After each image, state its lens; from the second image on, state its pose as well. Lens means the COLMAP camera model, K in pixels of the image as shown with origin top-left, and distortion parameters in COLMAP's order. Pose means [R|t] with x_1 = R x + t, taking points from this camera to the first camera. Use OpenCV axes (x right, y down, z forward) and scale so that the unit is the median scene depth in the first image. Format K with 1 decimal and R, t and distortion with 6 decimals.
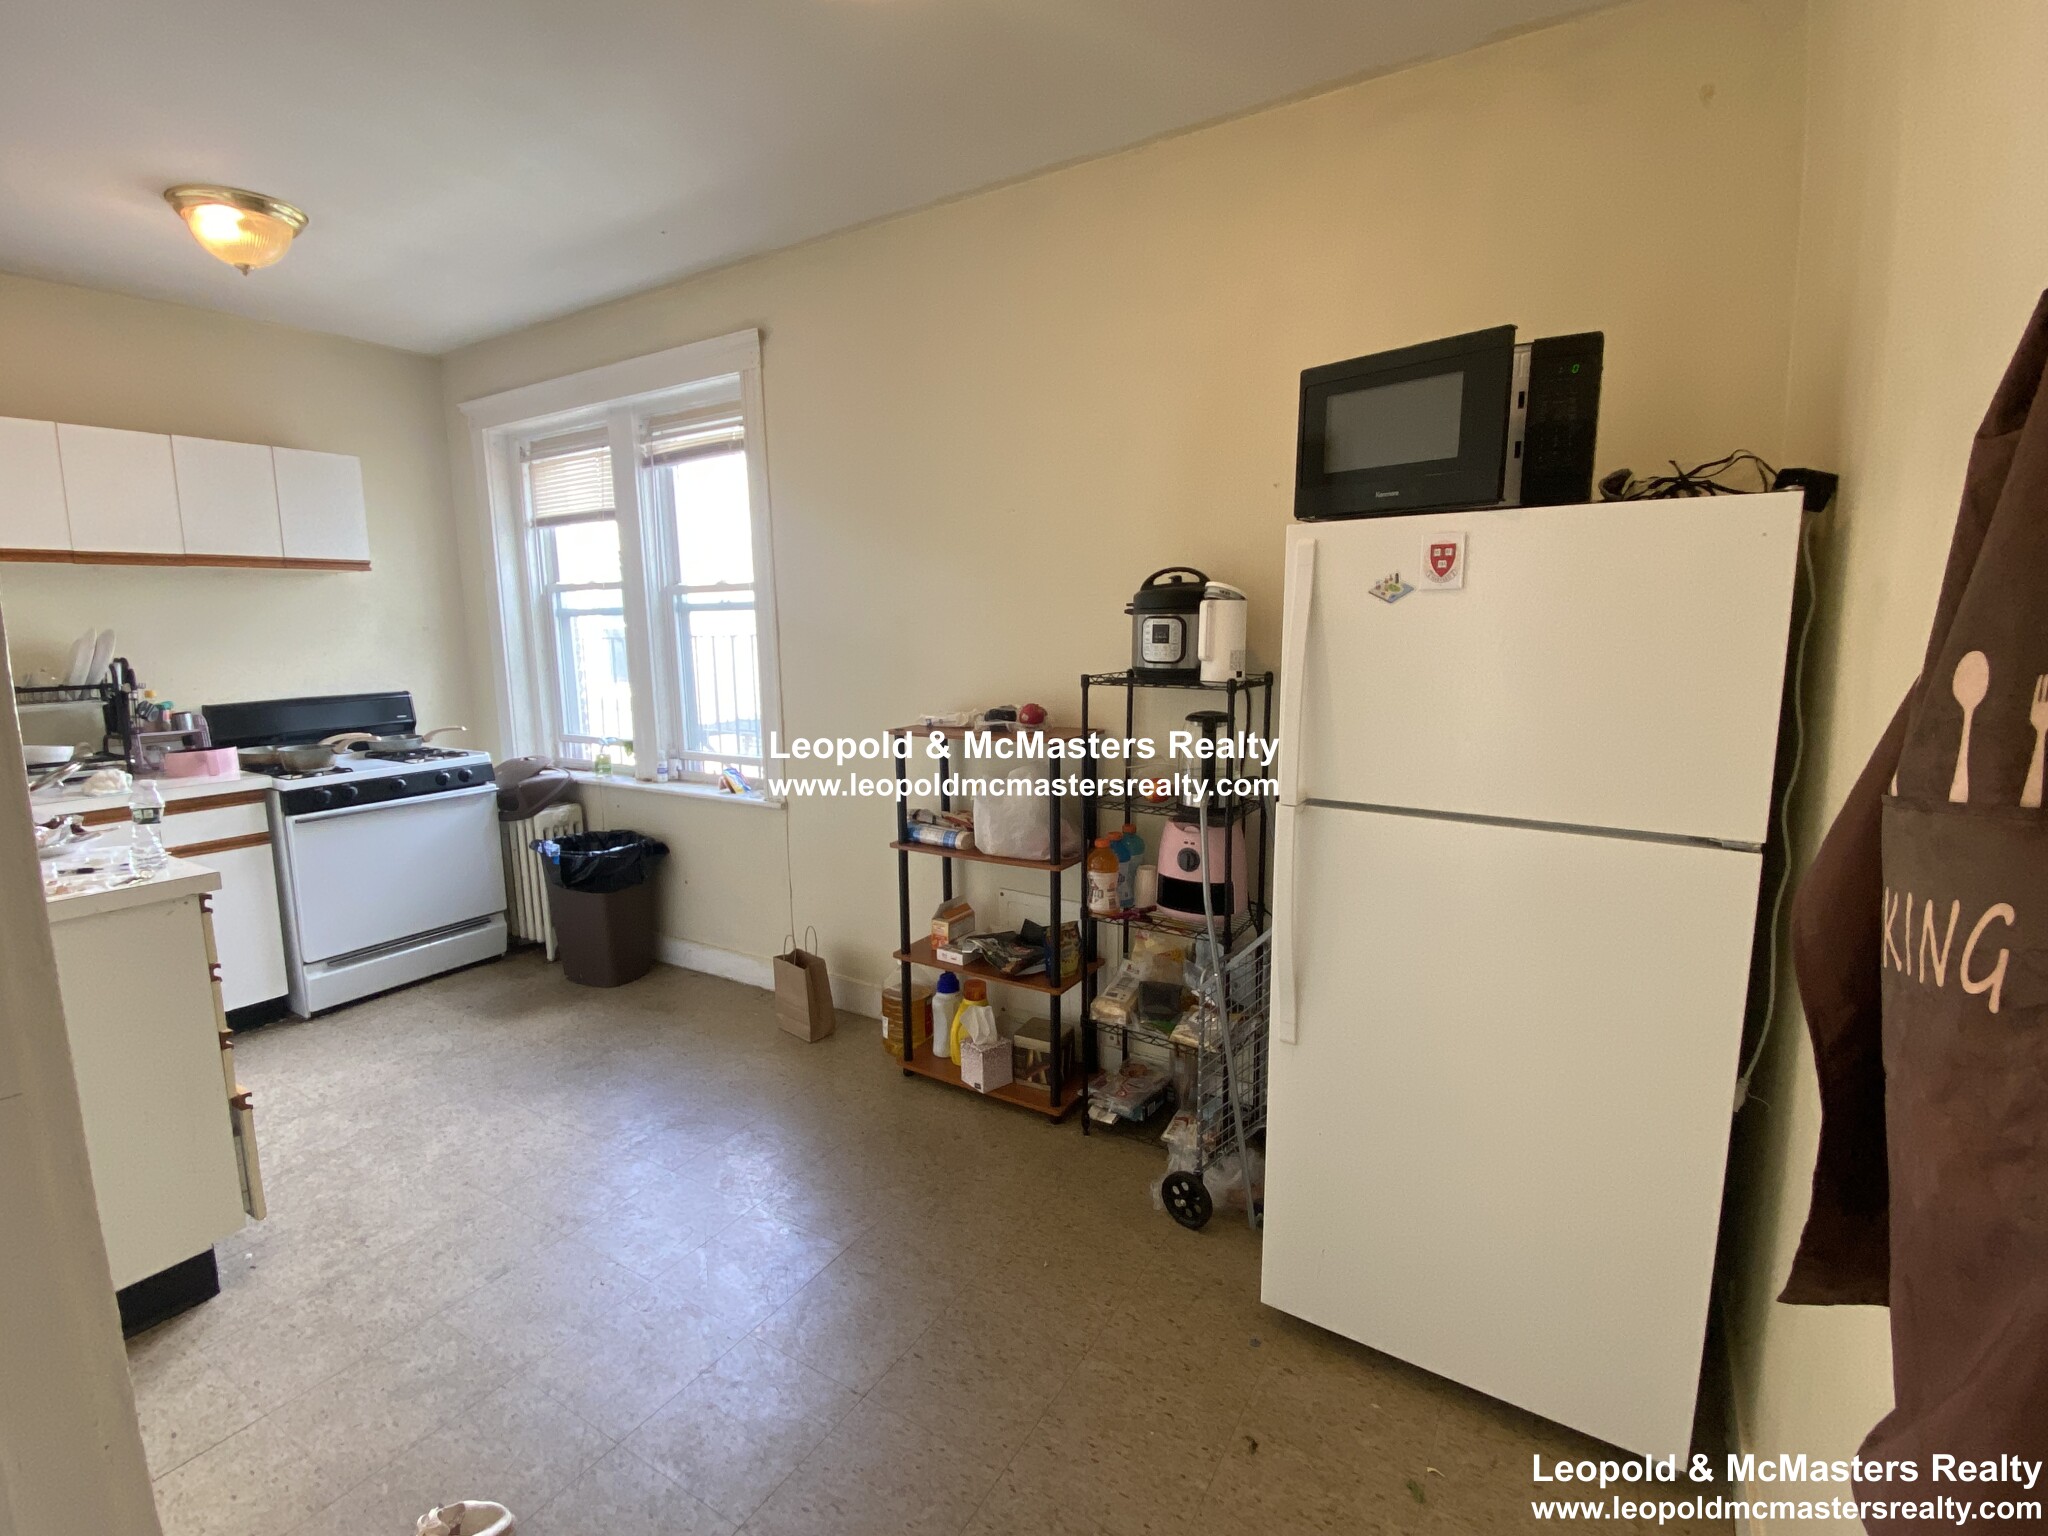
lens RADIAL K [[932.5, 0, 1019.2], [0, 932.5, 763.0], [0, 0, 1]] dist [0.000853, 0.000232]
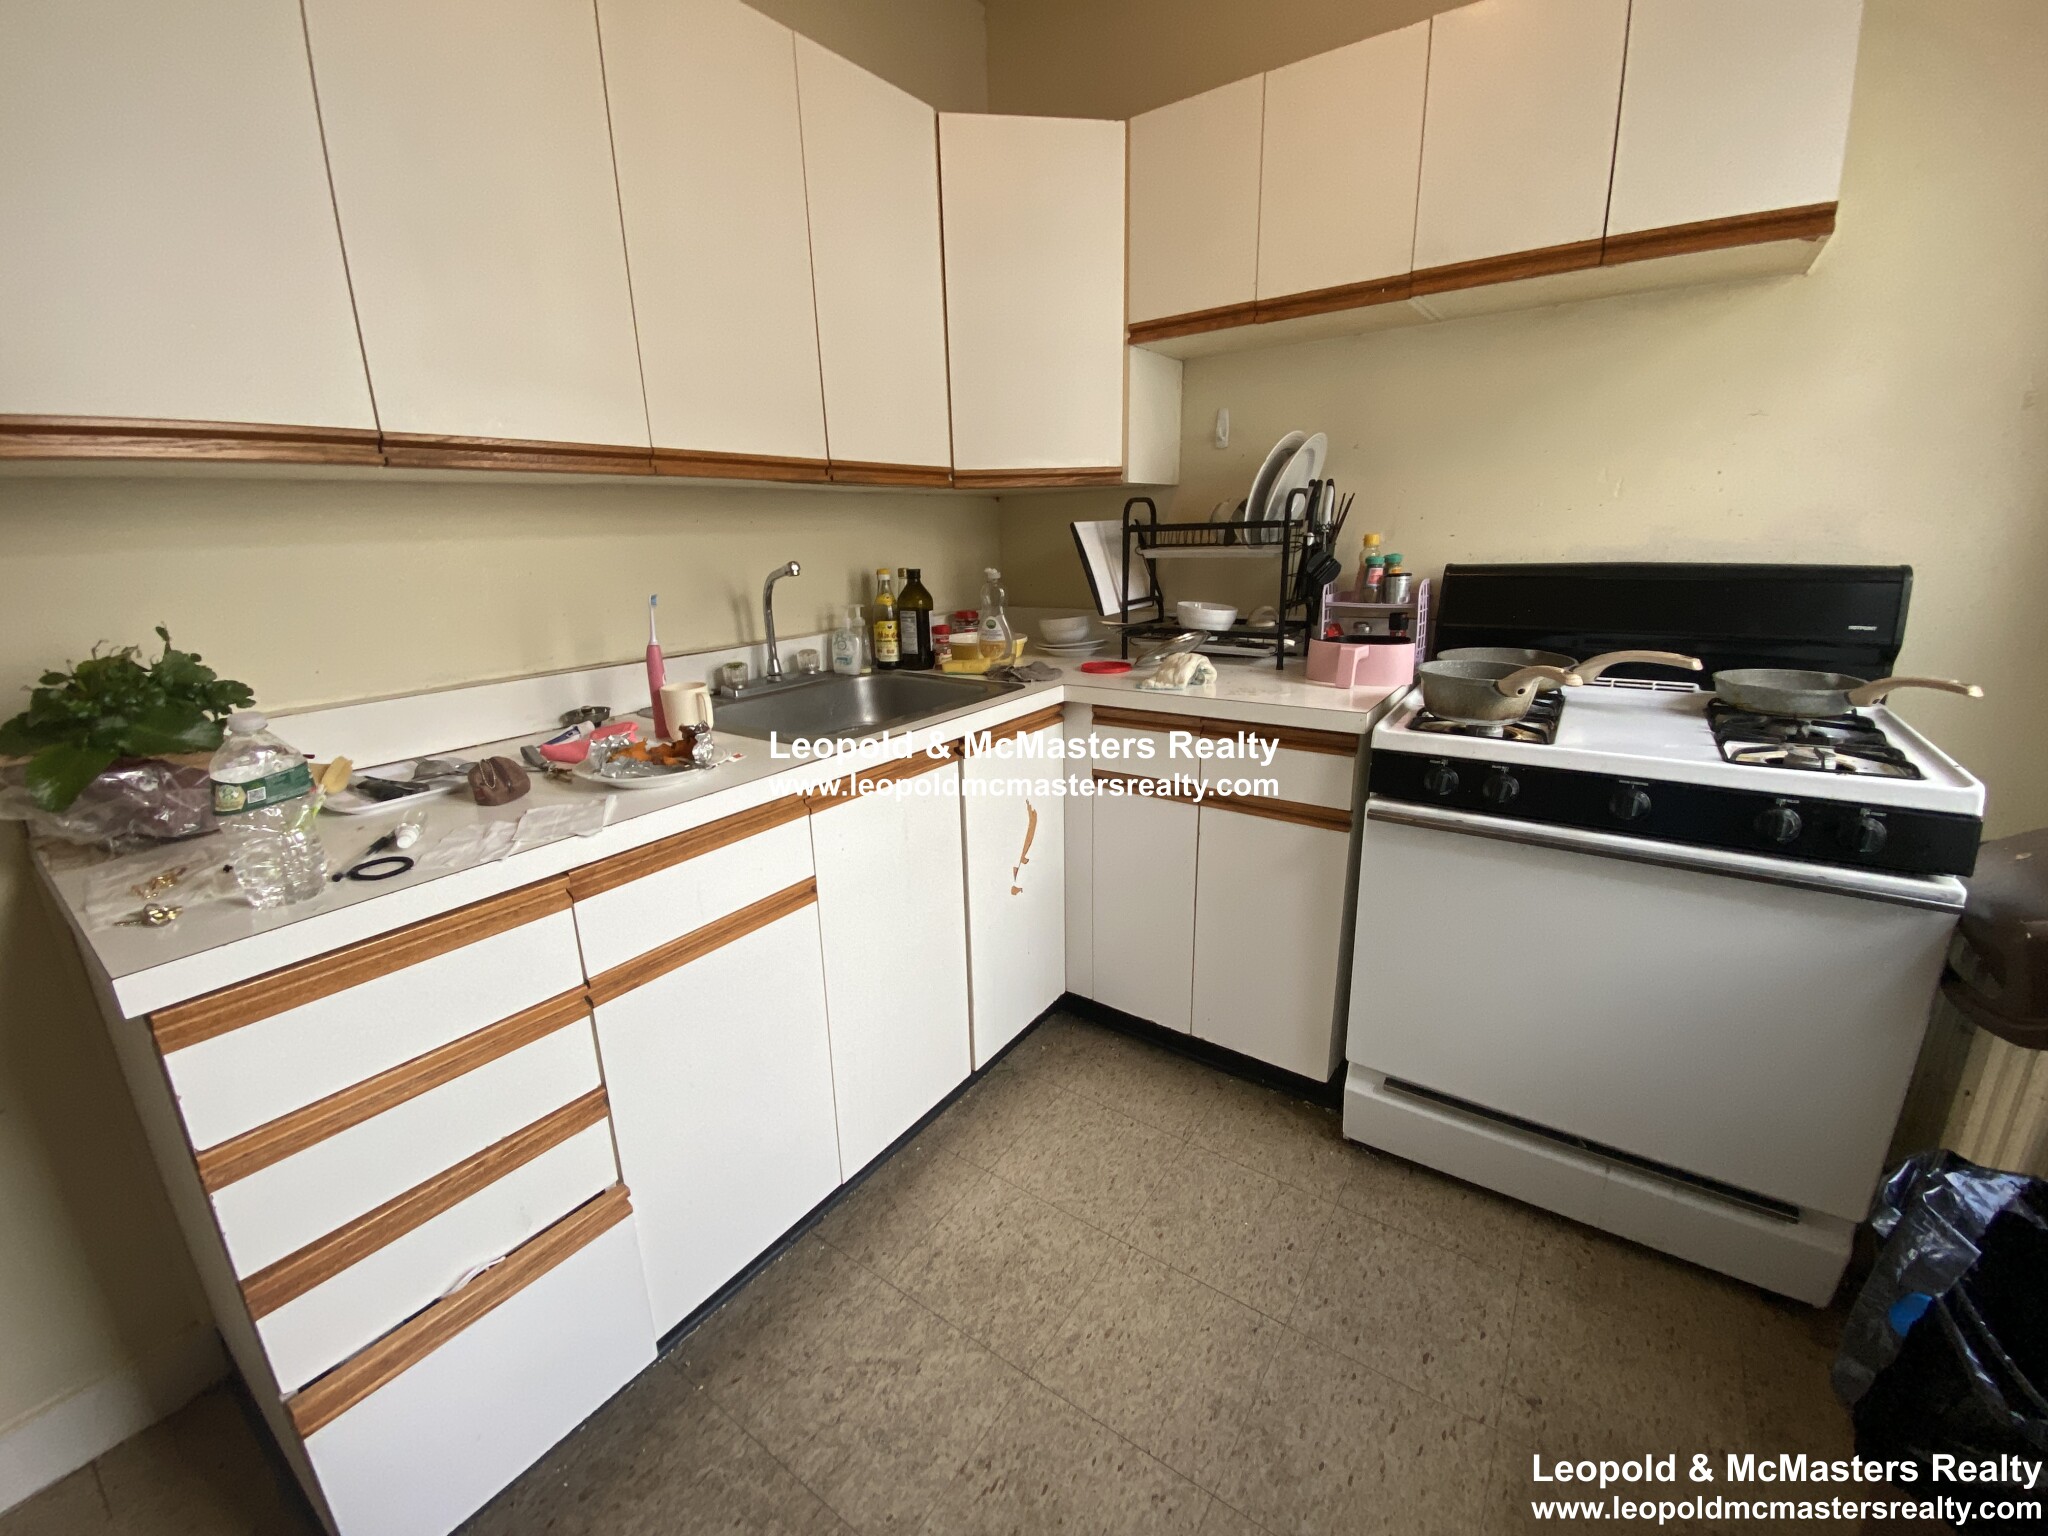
lens RADIAL K [[826.3, 0, 1022.4], [0, 826.3, 745.6], [0, 0, 1]] dist [0.001466, 0.000057]
pose [[-0.043056, 0.262426, -0.963991, -0.335199], [-0.131852, 0.954953, 0.265855, -0.060087], [0.990334, 0.138550, -0.006516, 0.773374]]
